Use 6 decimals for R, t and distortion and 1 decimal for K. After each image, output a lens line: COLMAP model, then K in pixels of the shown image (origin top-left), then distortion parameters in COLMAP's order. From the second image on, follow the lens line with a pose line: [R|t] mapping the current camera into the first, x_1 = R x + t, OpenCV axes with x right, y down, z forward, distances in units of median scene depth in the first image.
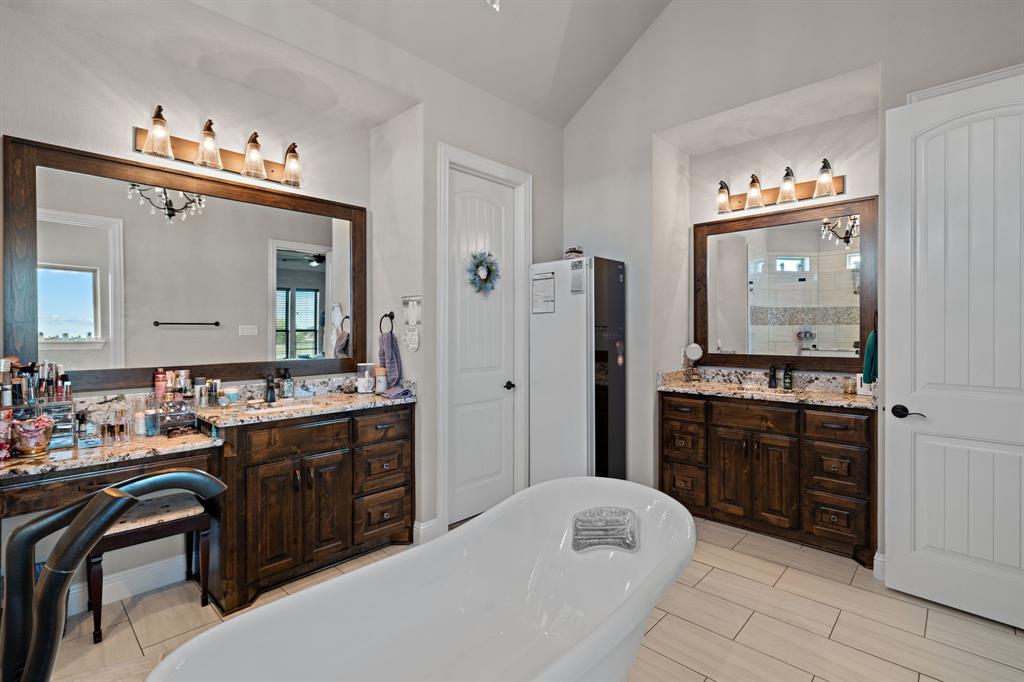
lens RADIAL K [[478.5, 0, 511.7], [0, 478.5, 334.3], [0, 0, 1]] dist [-0.007919, 0.002804]
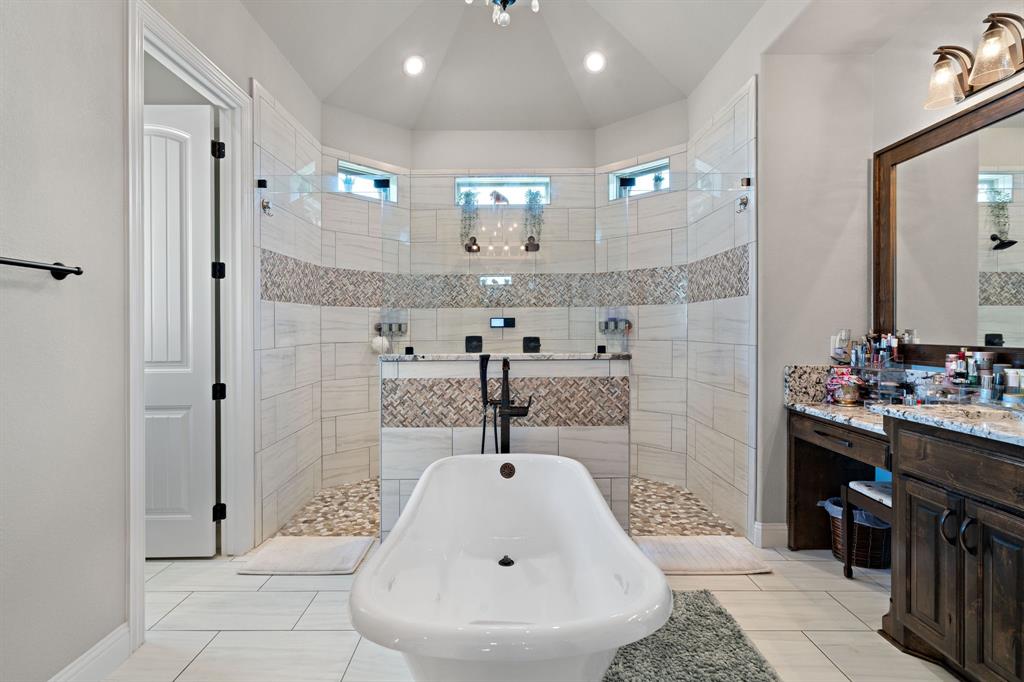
lens RADIAL K [[478.5, 0, 492.4], [0, 478.5, 334.7], [0, 0, 1]] dist [-0.007919, 0.002804]
pose [[-0.734044, 0.013153, -0.678975, 0.395994], [-0.001661, 0.999775, 0.021163, 0.028624], [0.679100, 0.016662, -0.733856, 0.934825]]
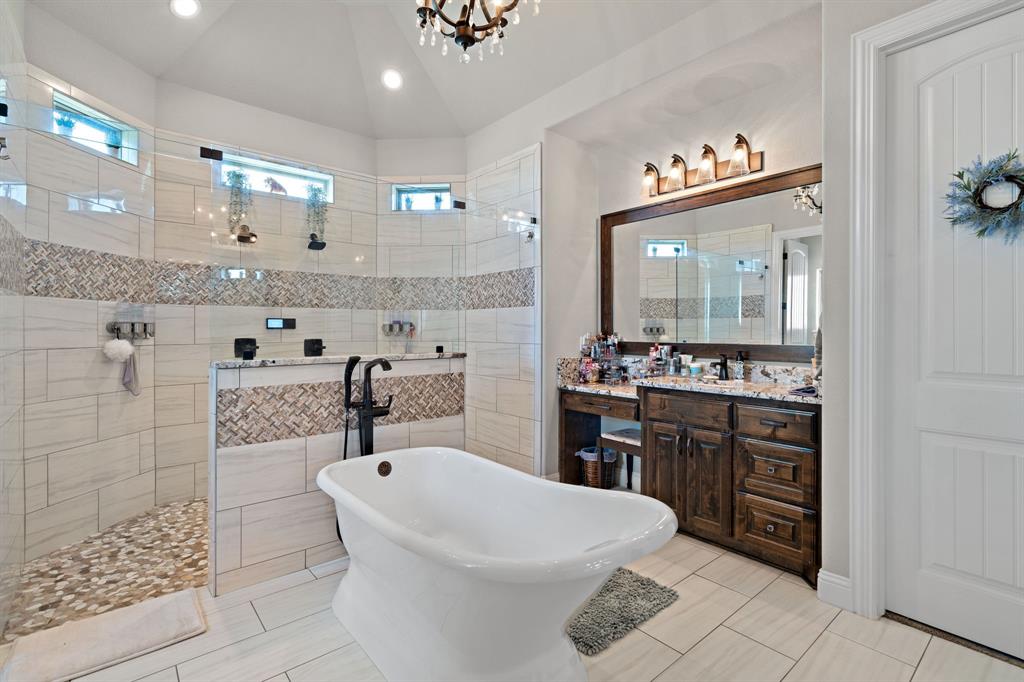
lens RADIAL K [[478.5, 0, 508.7], [0, 478.5, 332.1], [0, 0, 1]] dist [-0.007919, 0.002804]
pose [[-0.114246, 0.004689, -0.993441, 0.650067], [-0.011904, 0.999911, 0.006089, 0.030914], [0.993381, 0.012521, -0.114180, 0.643686]]
